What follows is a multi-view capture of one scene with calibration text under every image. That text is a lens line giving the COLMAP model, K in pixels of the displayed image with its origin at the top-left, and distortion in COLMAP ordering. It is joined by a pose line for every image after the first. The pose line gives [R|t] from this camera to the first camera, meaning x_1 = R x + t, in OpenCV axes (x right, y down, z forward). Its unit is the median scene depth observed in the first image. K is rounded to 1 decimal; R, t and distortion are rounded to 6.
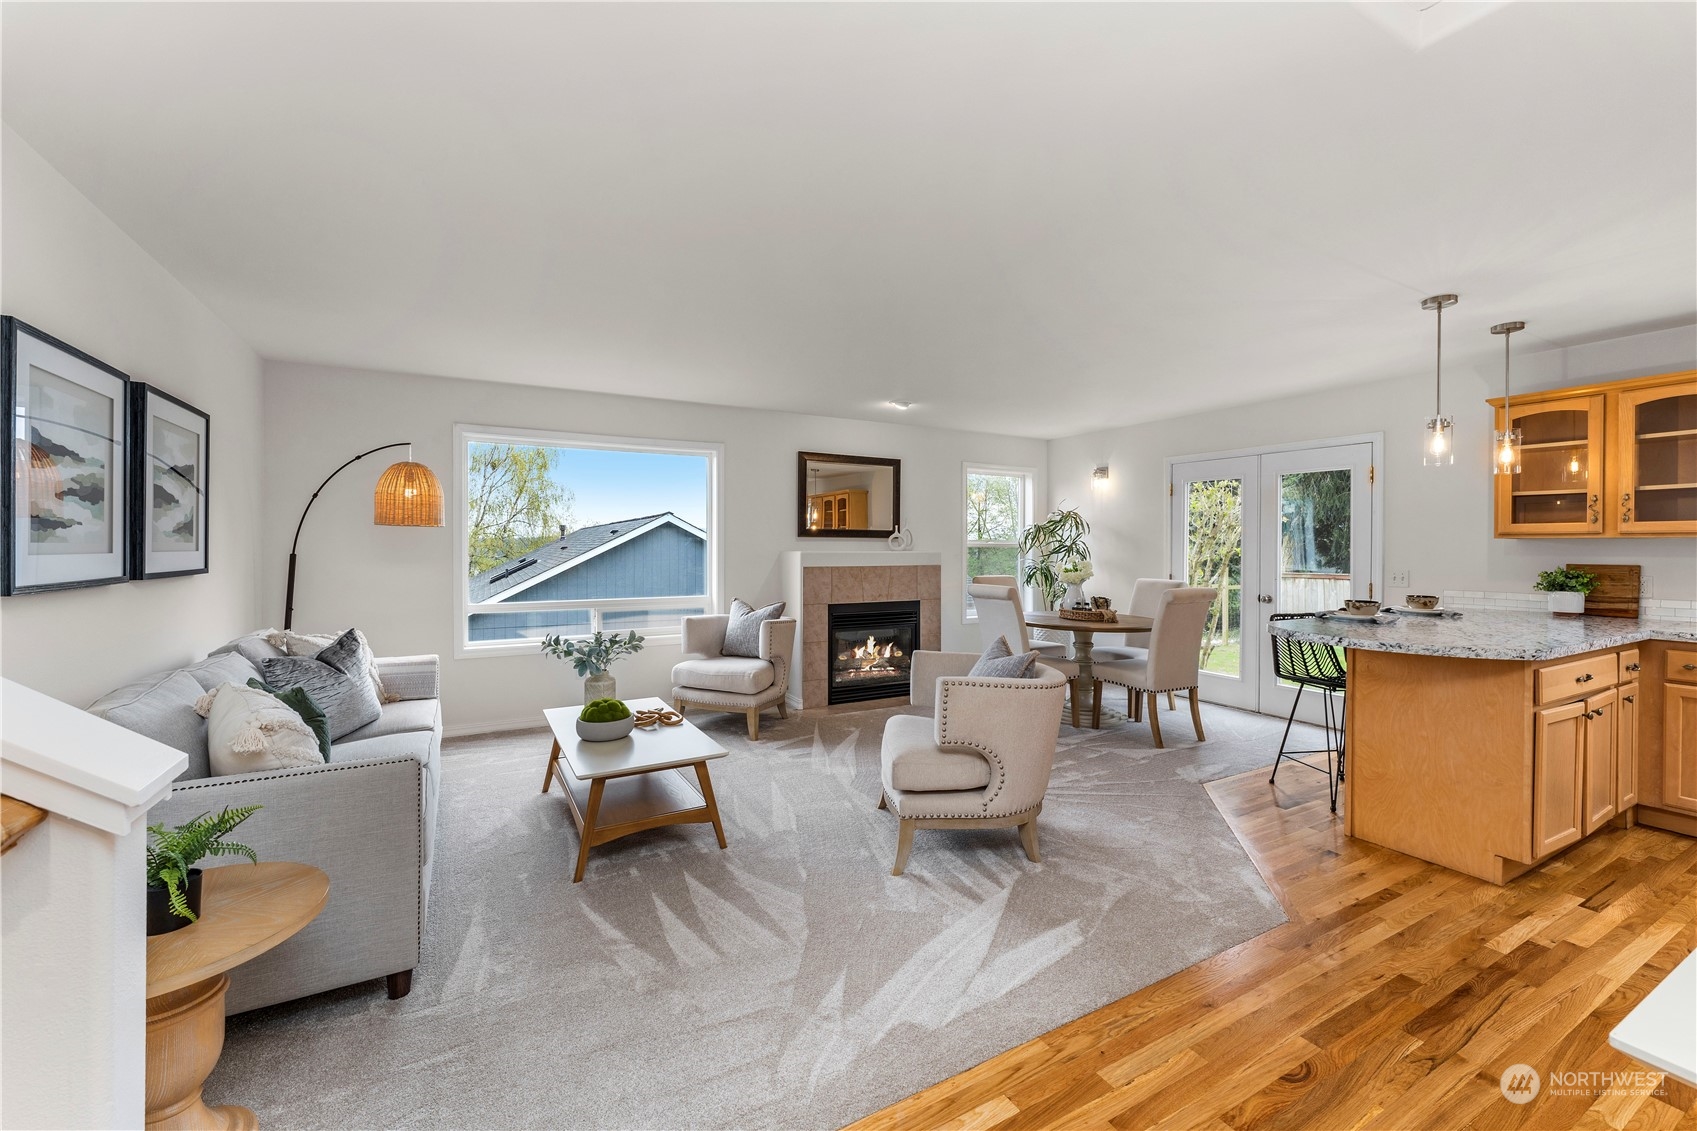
lens RADIAL K [[693.9, 0, 852.1], [0, 693.9, 547.8], [0, 0, 1]] dist [-0.002437, 0.001029]
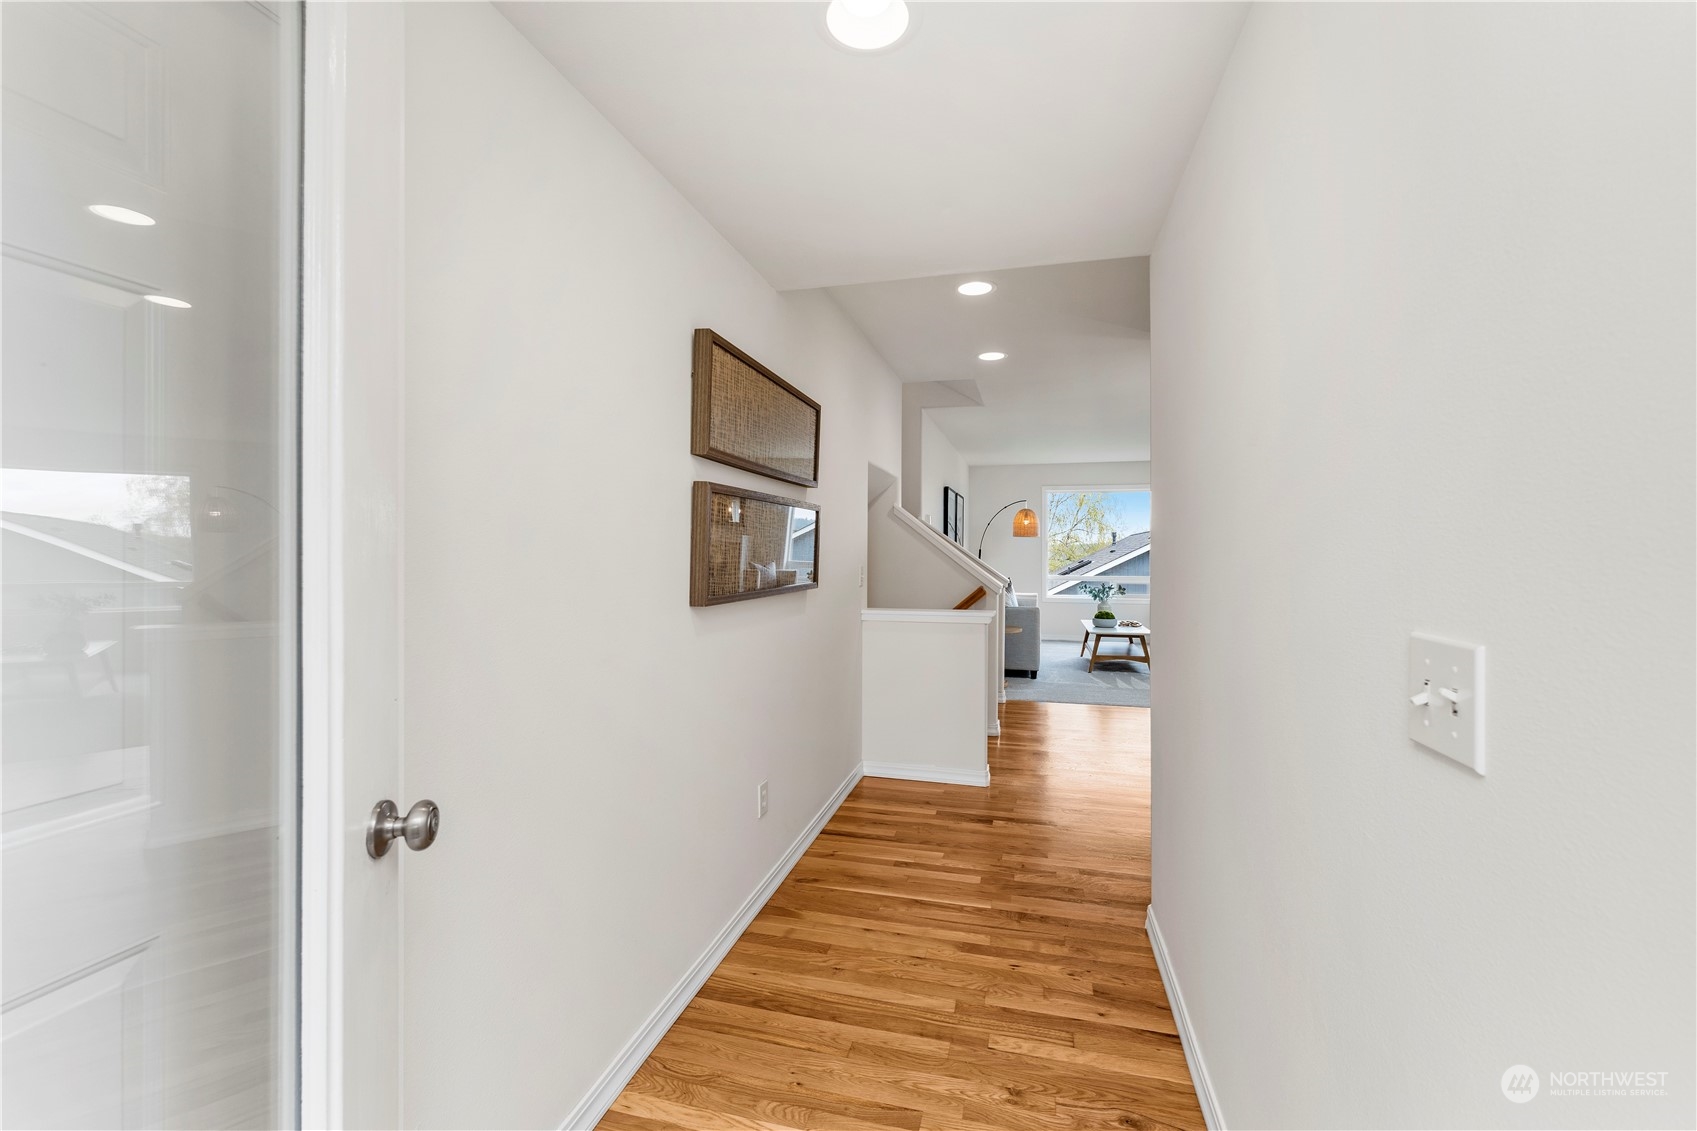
lens RADIAL K [[693.9, 0, 849.3], [0, 693.9, 550.7], [0, 0, 1]] dist [-0.002437, 0.001029]
pose [[0.717581, 0.002534, -0.696471, 0.413670], [-0.006008, 0.999979, -0.002552, 0.018389], [0.696449, 0.006015, 0.717581, -0.807204]]
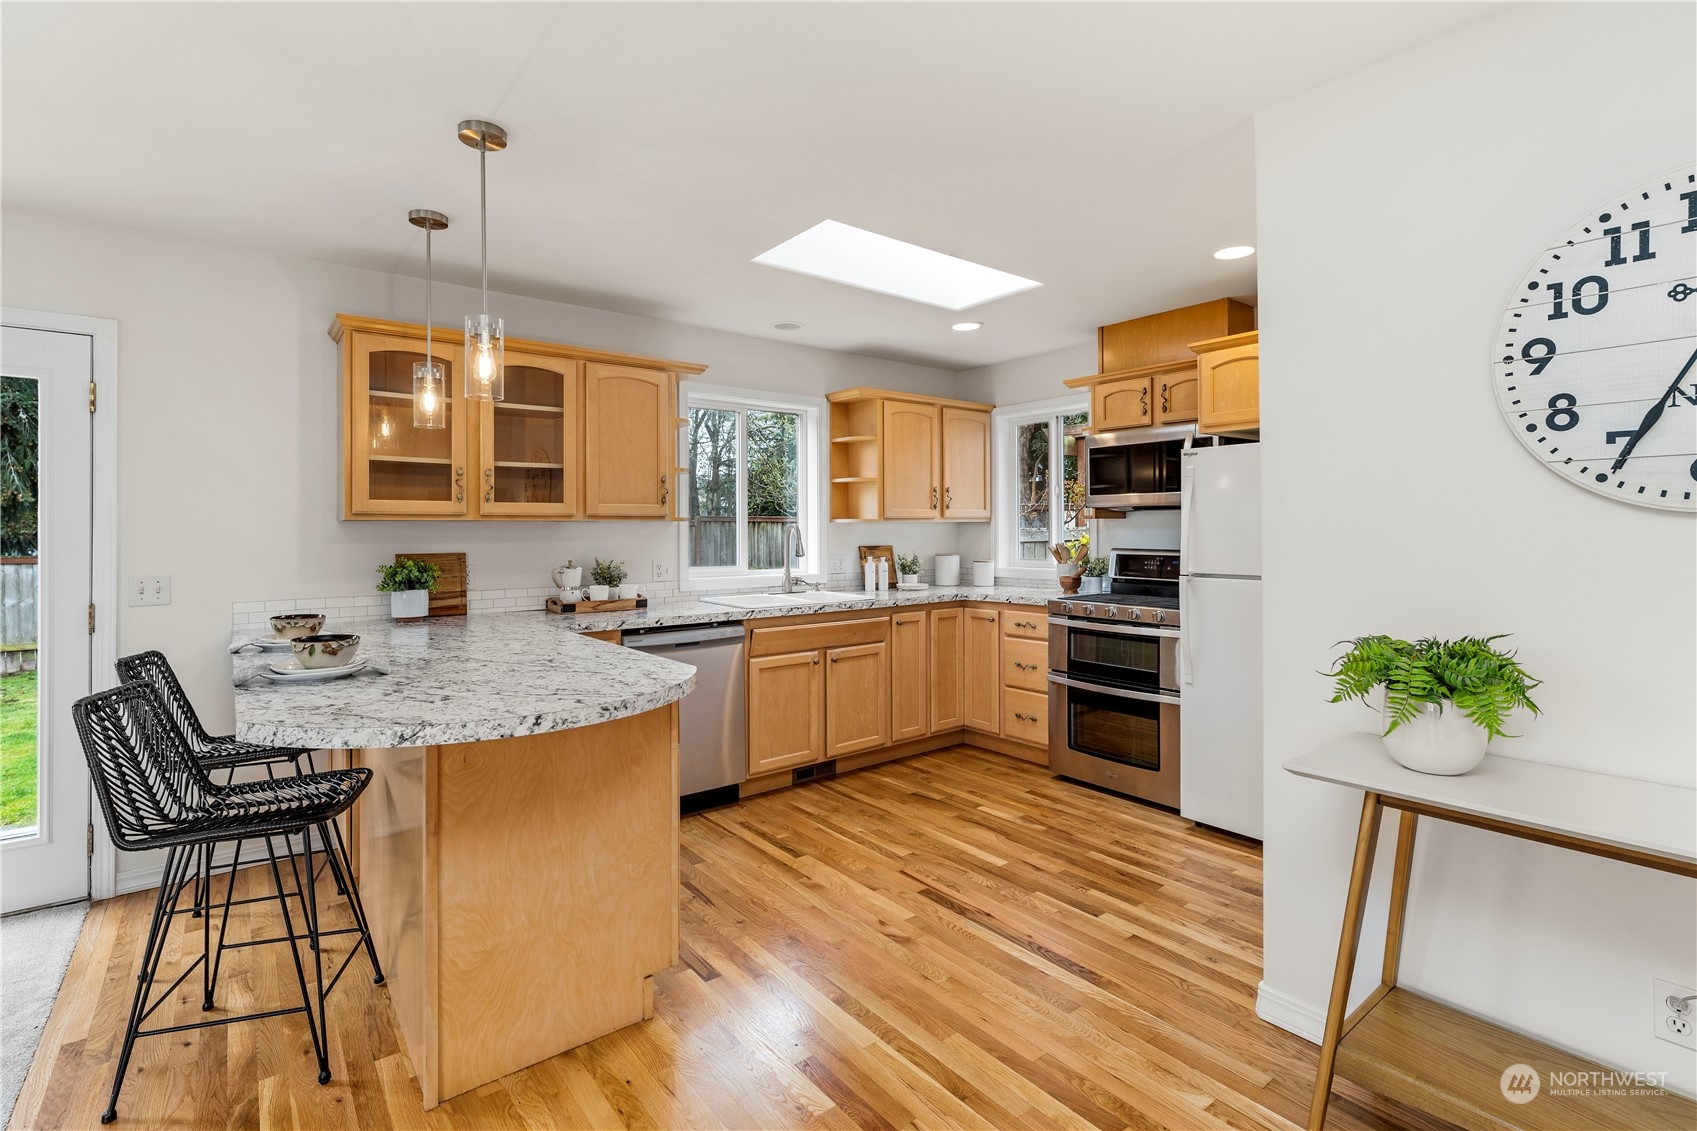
lens RADIAL K [[782.0, 0, 857.3], [0, 782.0, 530.9], [0, 0, 1]] dist [-0.001811, -0.000505]
pose [[-0.157345, -0.002565, 0.987540, 0.071893], [0.009702, 0.999944, 0.004143, -0.001011], [-0.987496, 0.010233, -0.157311, 0.509022]]
